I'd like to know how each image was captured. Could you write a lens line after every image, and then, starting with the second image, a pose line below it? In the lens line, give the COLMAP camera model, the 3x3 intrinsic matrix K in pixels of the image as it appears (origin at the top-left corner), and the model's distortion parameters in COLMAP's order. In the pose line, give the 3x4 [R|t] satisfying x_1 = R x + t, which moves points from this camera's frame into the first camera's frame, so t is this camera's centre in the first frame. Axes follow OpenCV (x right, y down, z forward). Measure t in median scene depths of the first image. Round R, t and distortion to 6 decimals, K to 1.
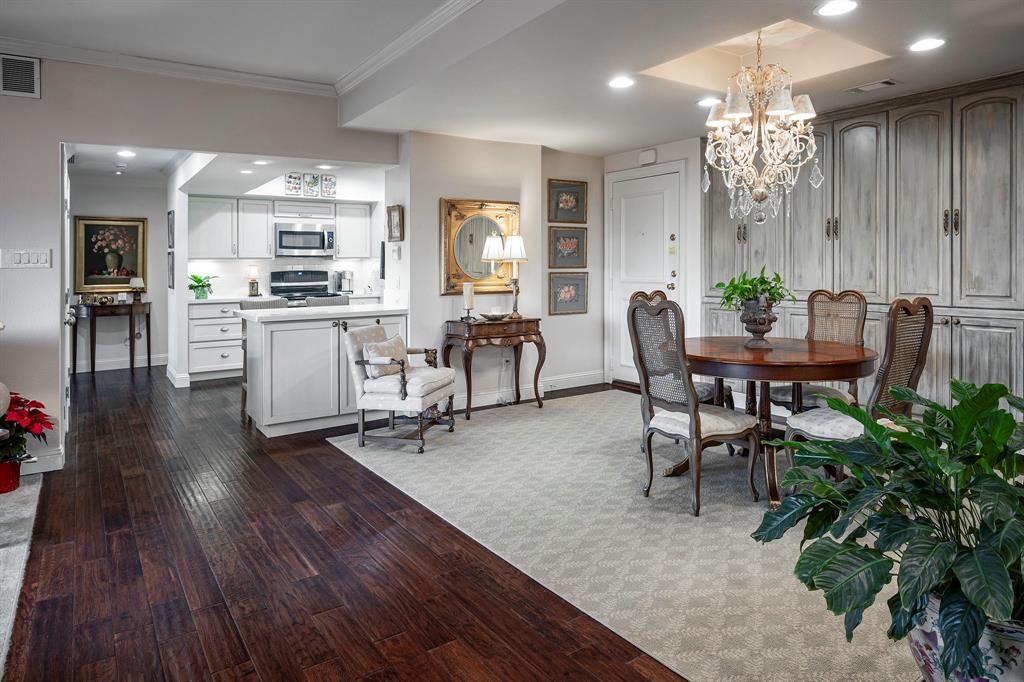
lens RADIAL K [[640.3, 0, 510.0], [0, 640.3, 259.6], [0, 0, 1]] dist [-0.001179, -0.000969]
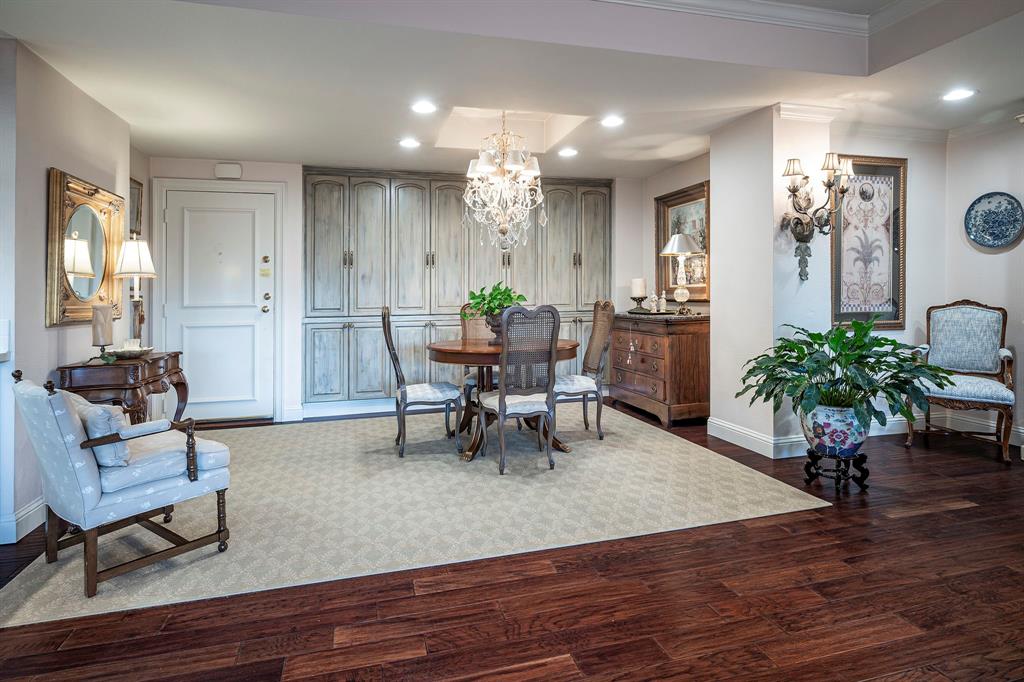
lens RADIAL K [[548.9, 0, 510.9], [0, 548.9, 297.3], [0, 0, 1]] dist [0.000388, 0.000035]
pose [[0.321241, 0.003365, 0.946992, -0.614120], [0.001802, 0.999990, -0.004165, 0.040431], [-0.946996, 0.003044, 0.321231, 0.549235]]
